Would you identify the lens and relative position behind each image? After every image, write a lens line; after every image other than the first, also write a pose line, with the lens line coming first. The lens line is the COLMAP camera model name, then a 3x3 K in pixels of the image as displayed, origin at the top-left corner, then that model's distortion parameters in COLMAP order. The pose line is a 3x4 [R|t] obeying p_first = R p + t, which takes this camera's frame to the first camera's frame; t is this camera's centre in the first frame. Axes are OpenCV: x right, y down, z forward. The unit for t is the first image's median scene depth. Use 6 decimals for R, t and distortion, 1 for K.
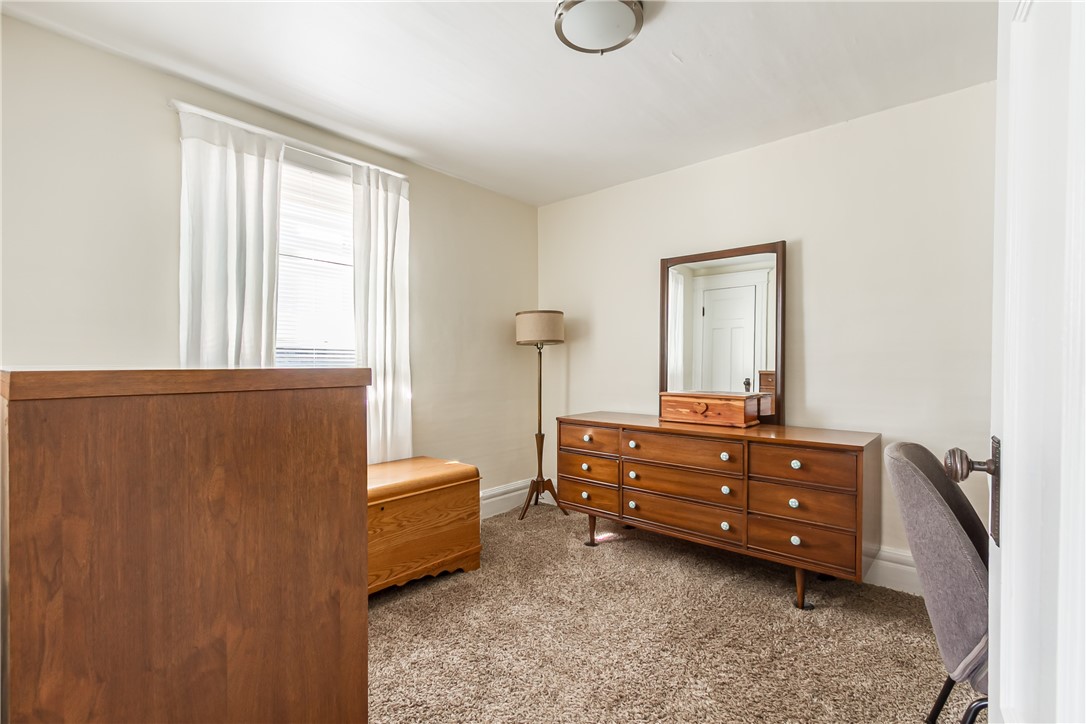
lens RADIAL K [[488.0, 0, 548.5], [0, 488.0, 365.5], [0, 0, 1]] dist [0.000110, -0.000289]
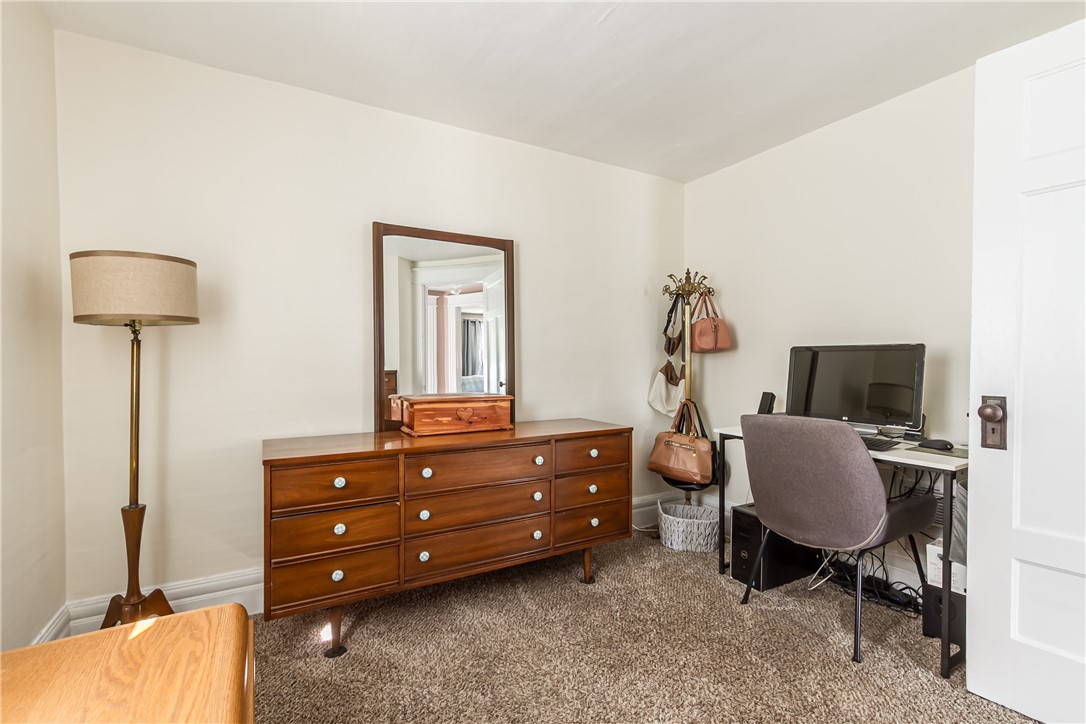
lens RADIAL K [[488.0, 0, 548.5], [0, 488.0, 365.5], [0, 0, 1]] dist [0.000110, -0.000289]
pose [[0.328592, -0.007615, 0.944441, -0.446470], [0.006820, 0.999961, 0.005689, -0.001029], [-0.944447, 0.004572, 0.328631, 0.583950]]
